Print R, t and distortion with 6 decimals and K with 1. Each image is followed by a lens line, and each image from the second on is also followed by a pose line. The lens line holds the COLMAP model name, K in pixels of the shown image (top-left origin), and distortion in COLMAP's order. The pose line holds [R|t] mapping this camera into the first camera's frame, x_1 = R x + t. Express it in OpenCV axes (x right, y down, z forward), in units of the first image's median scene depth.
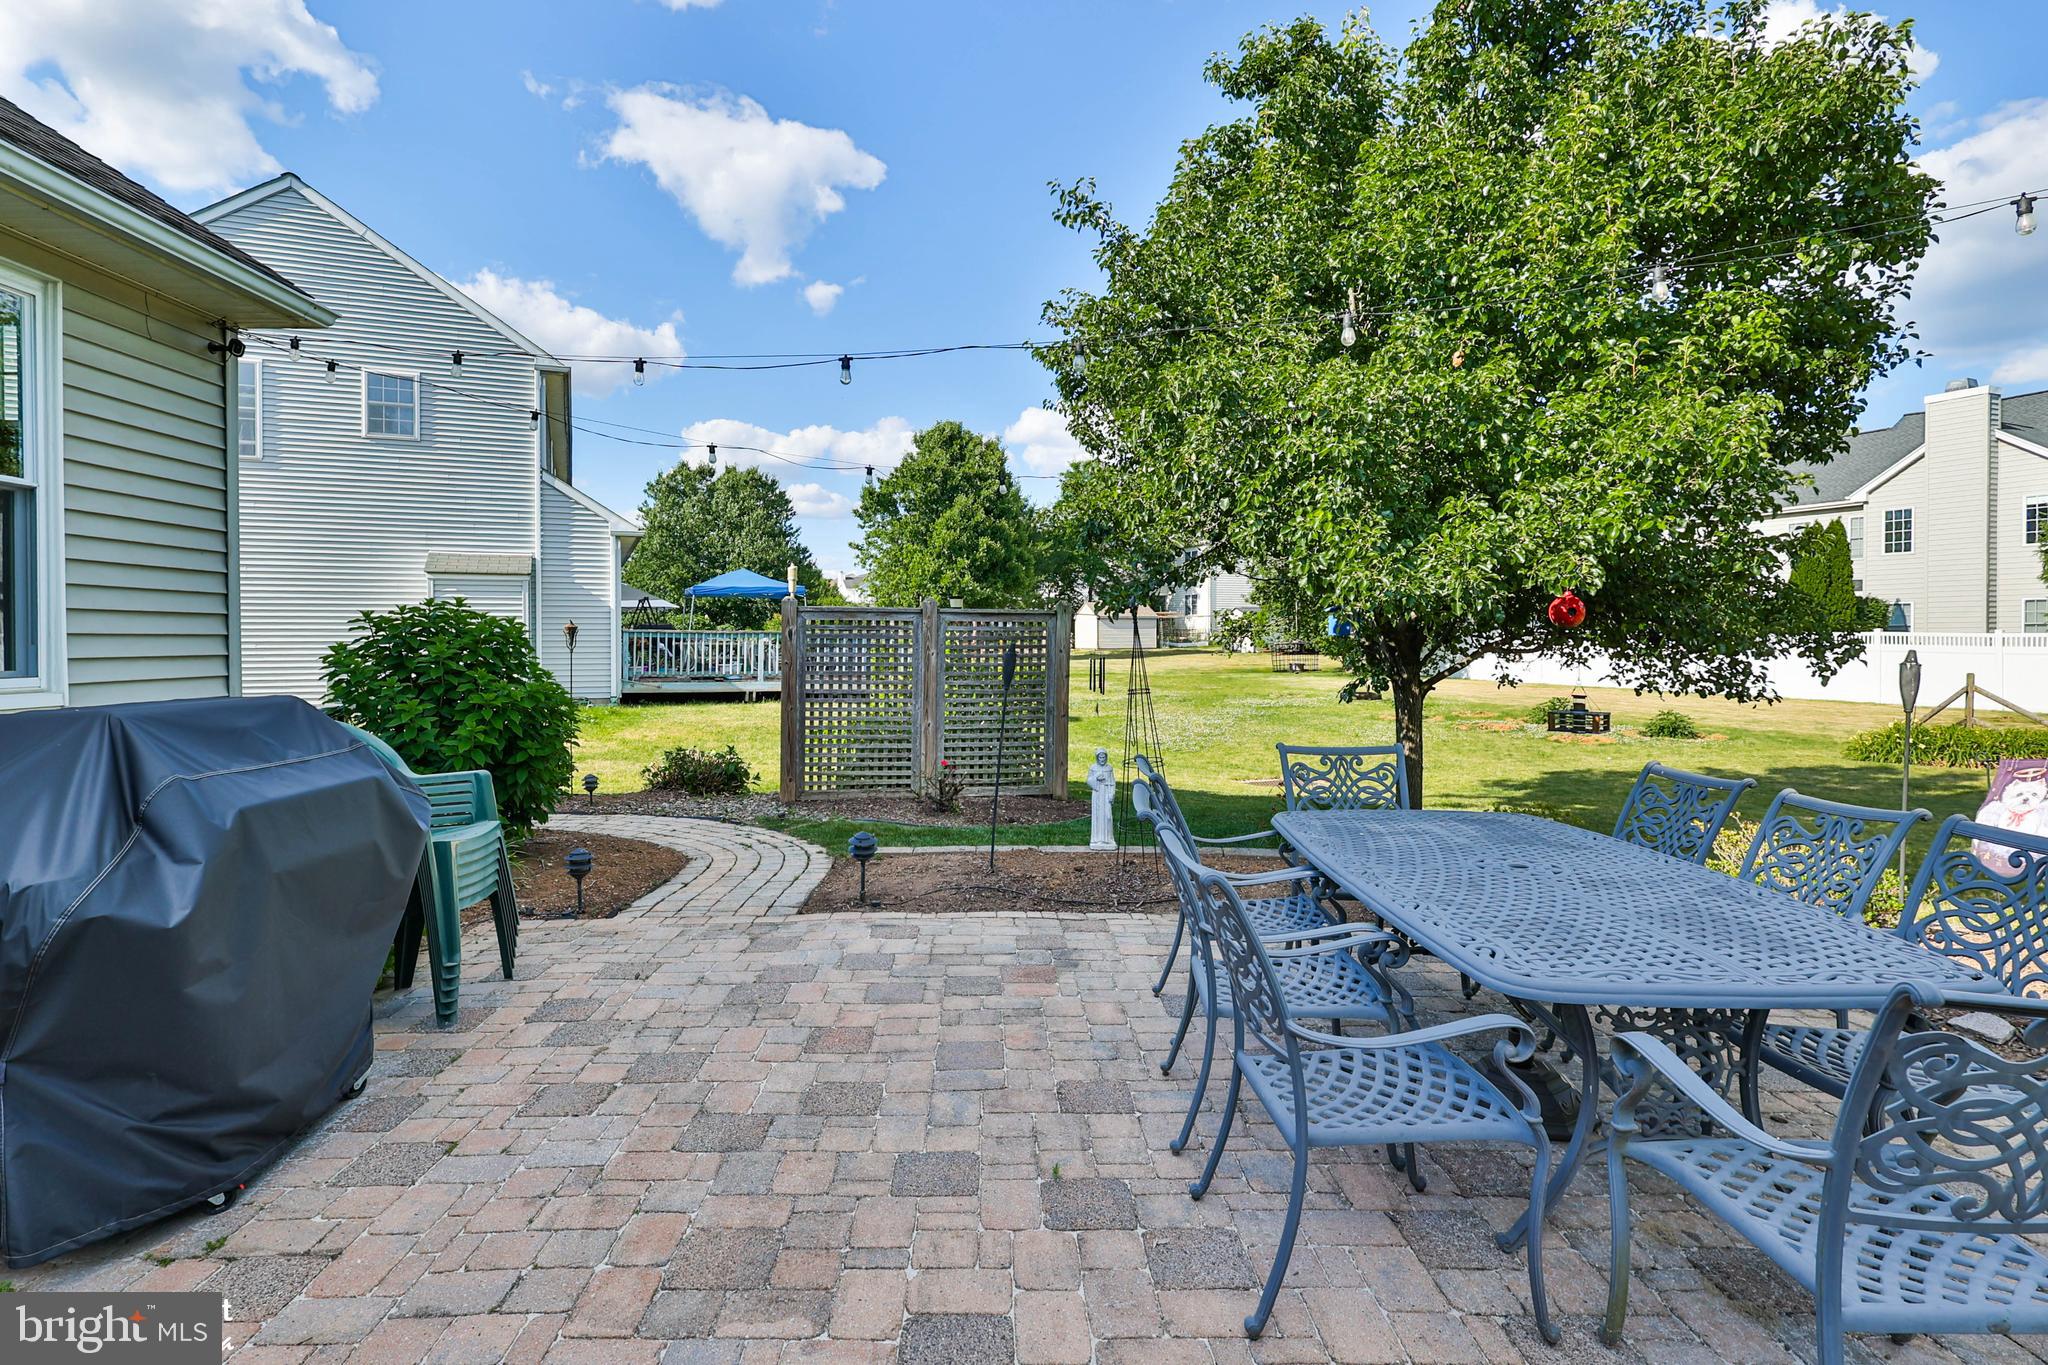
lens RADIAL K [[1025.4, 0, 994.4], [0, 1025.4, 642.4], [0, 0, 1]] dist [0.001211, 0.000099]
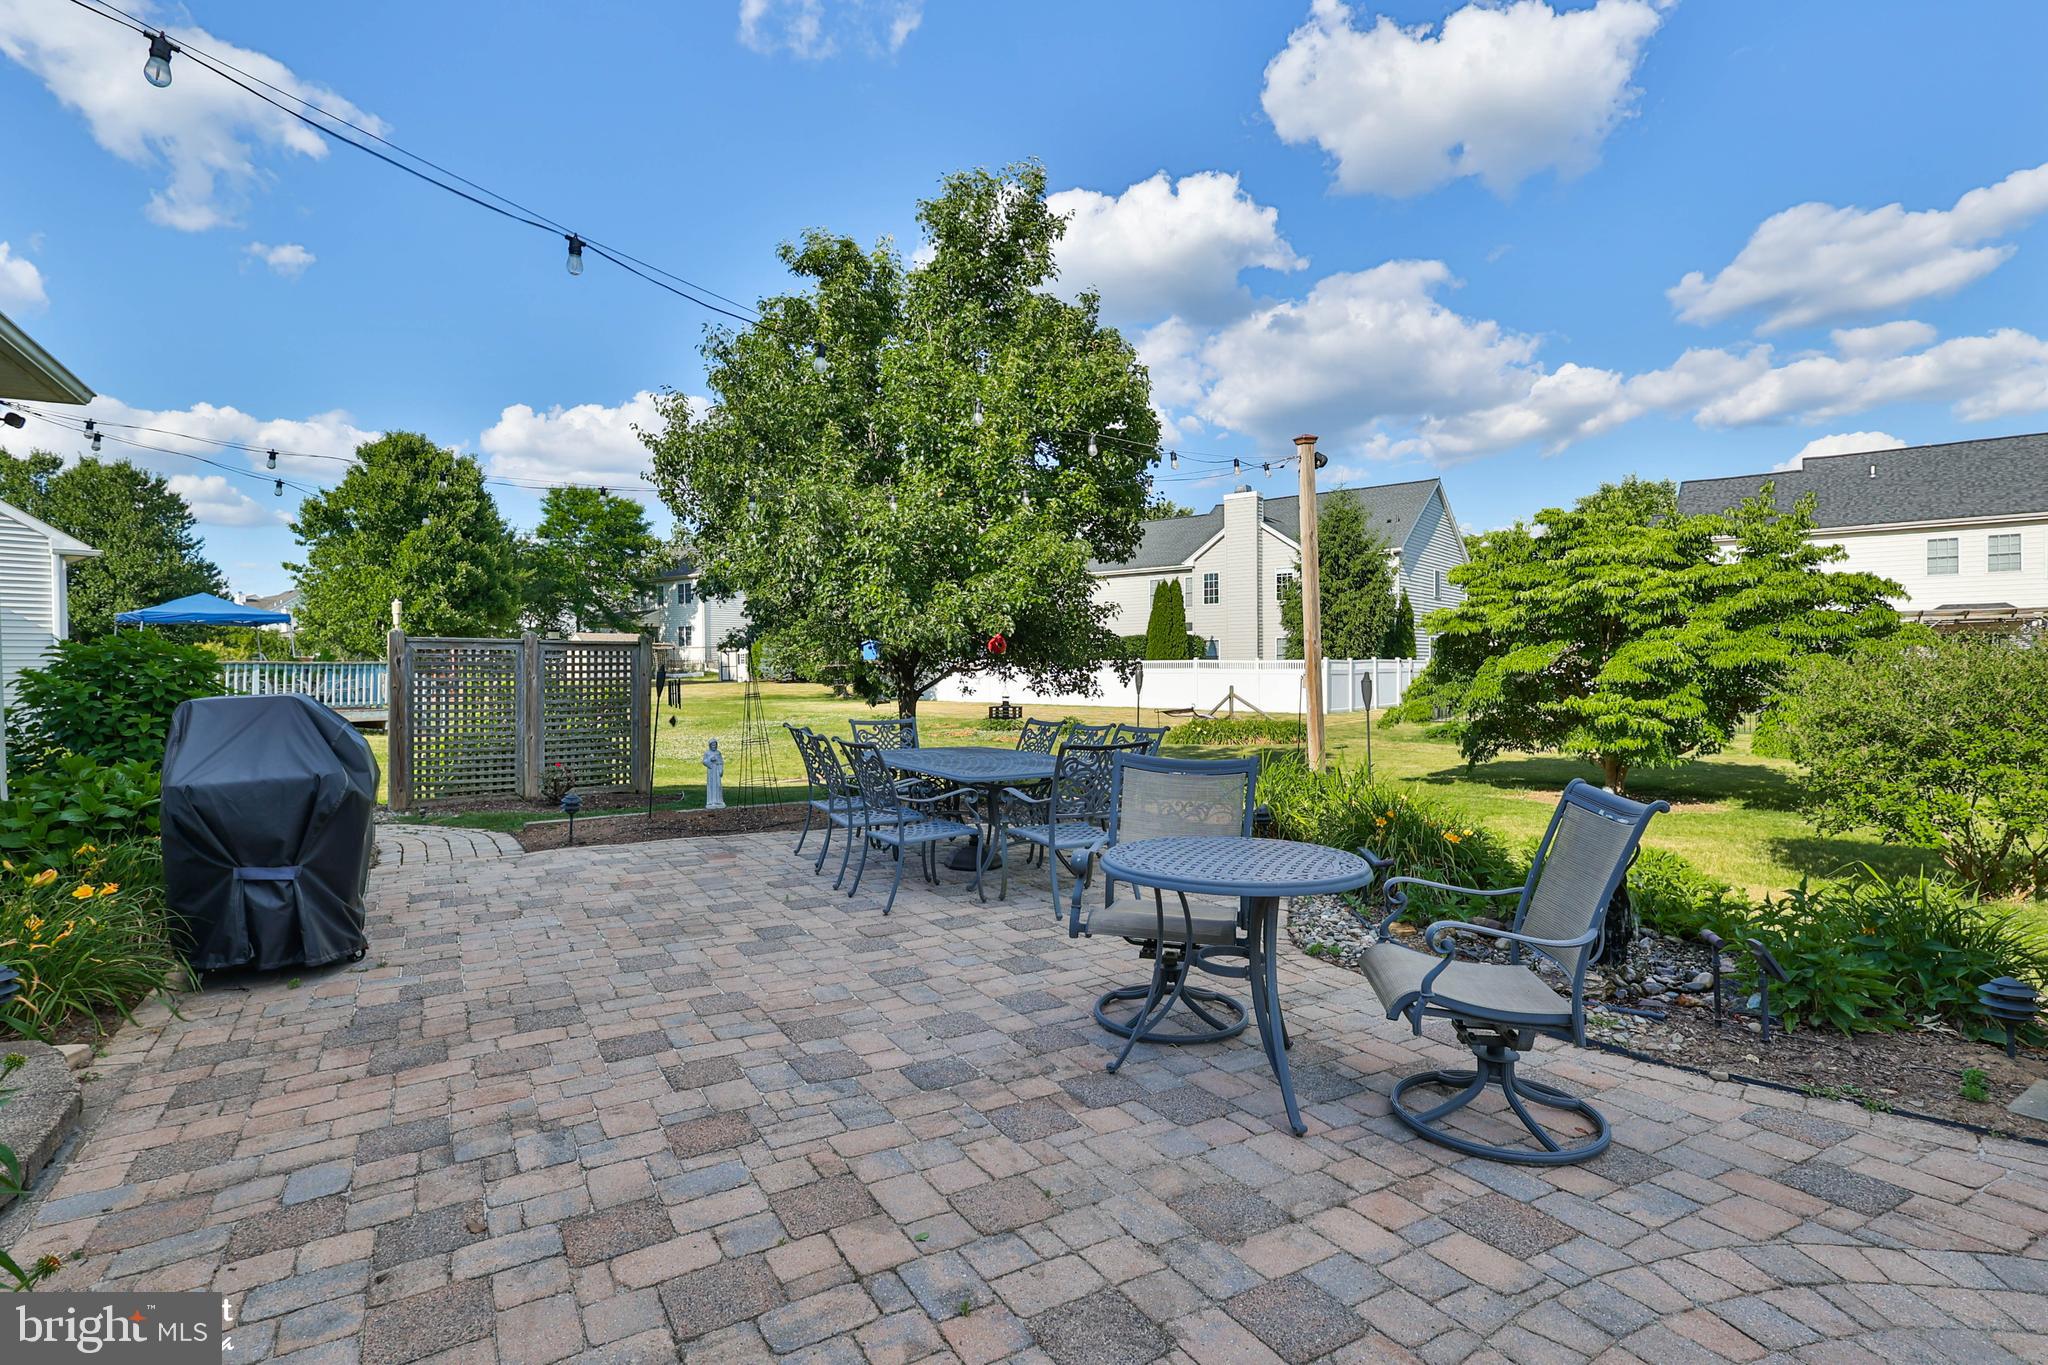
lens RADIAL K [[1000.4, 0, 1014.6], [0, 1000.4, 679.8], [0, 0, 1]] dist [0.000489, -0.000048]
pose [[0.870526, -0.012528, 0.491963, -0.174043], [0.009247, 0.999916, 0.009100, 0.009652], [-0.492035, -0.003372, 0.870569, -0.340708]]
